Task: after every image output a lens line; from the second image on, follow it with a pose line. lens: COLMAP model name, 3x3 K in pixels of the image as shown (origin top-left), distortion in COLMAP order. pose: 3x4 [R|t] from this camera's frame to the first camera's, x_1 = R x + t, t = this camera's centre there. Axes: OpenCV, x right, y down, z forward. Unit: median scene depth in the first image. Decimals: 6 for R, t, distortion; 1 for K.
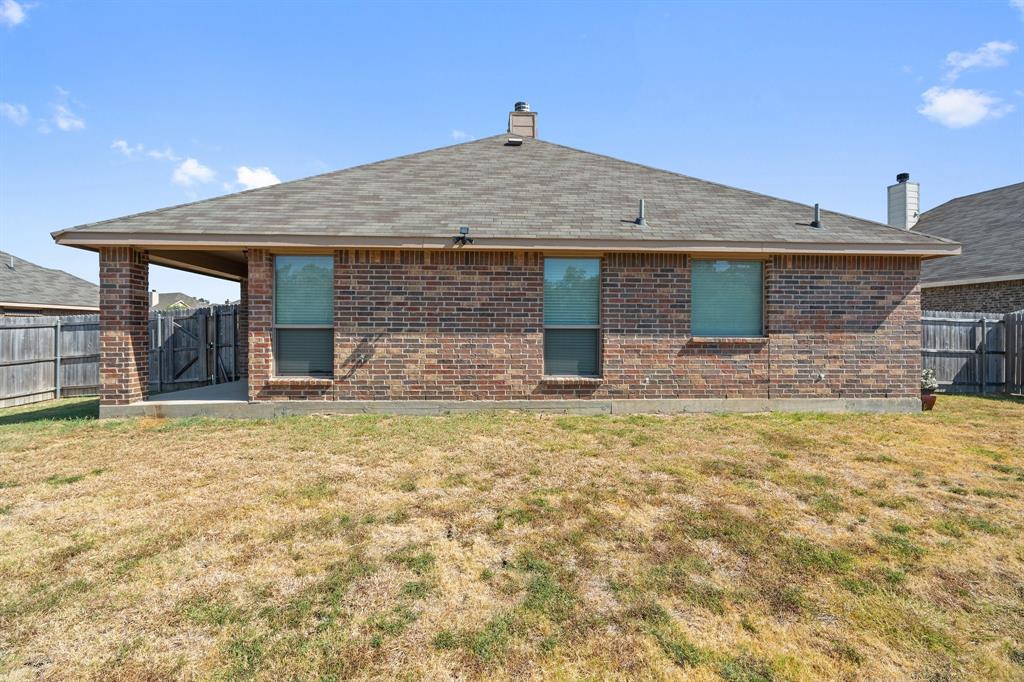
lens RADIAL K [[472.9, 0, 509.5], [0, 472.9, 338.0], [0, 0, 1]] dist [-0.000889, -0.000183]
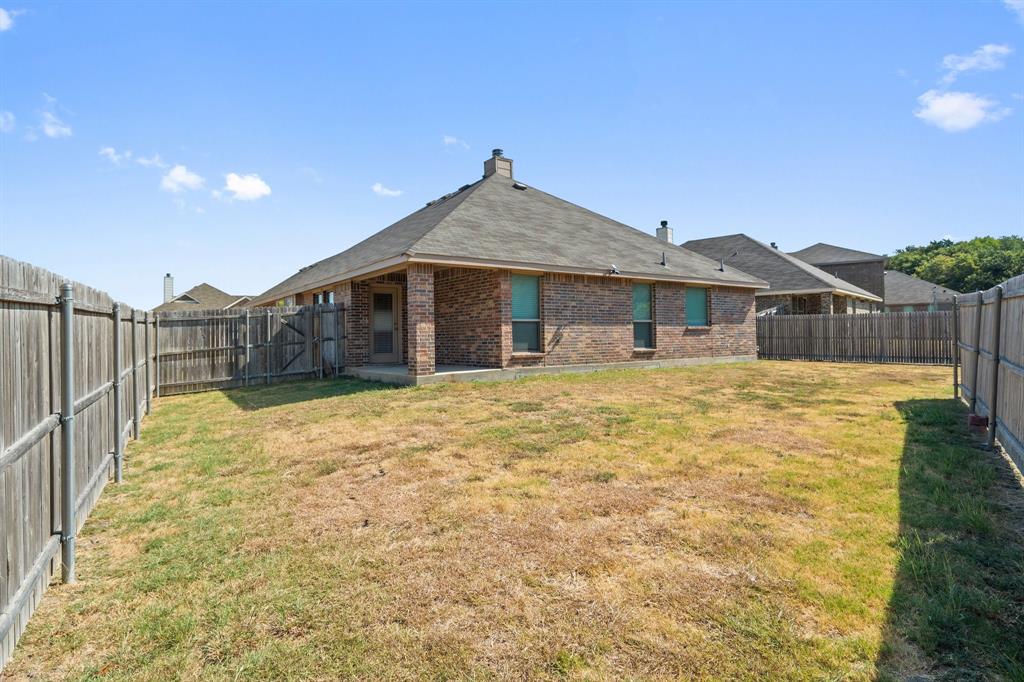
lens RADIAL K [[534.1, 0, 512.0], [0, 534.1, 341.0], [0, 0, 1]] dist [-0.000010, 0.000061]
pose [[0.846270, -0.018119, 0.532445, -1.352958], [0.019834, 0.999800, 0.002500, 0.037283], [-0.532384, 0.008445, 0.846461, -0.451082]]
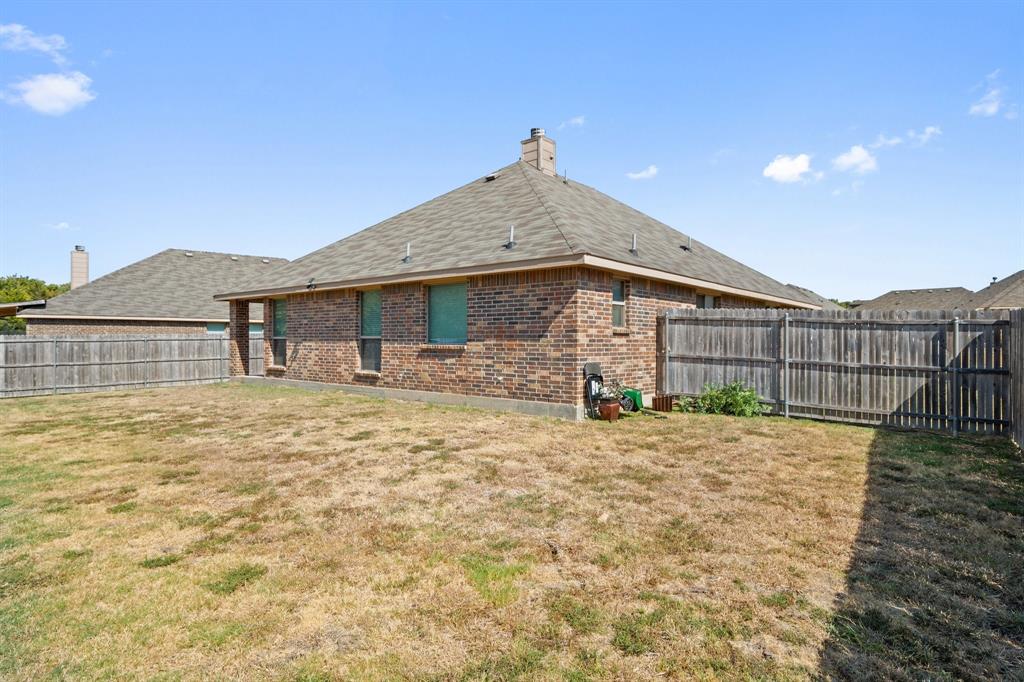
lens RADIAL K [[577.3, 0, 512.2], [0, 577.3, 335.3], [0, 0, 1]] dist [0.001719, 0.000509]
pose [[0.727357, -0.007367, -0.686220, 1.647637], [-0.004433, 0.999871, -0.015433, -0.003692], [0.686245, 0.014268, 0.727231, 0.000629]]
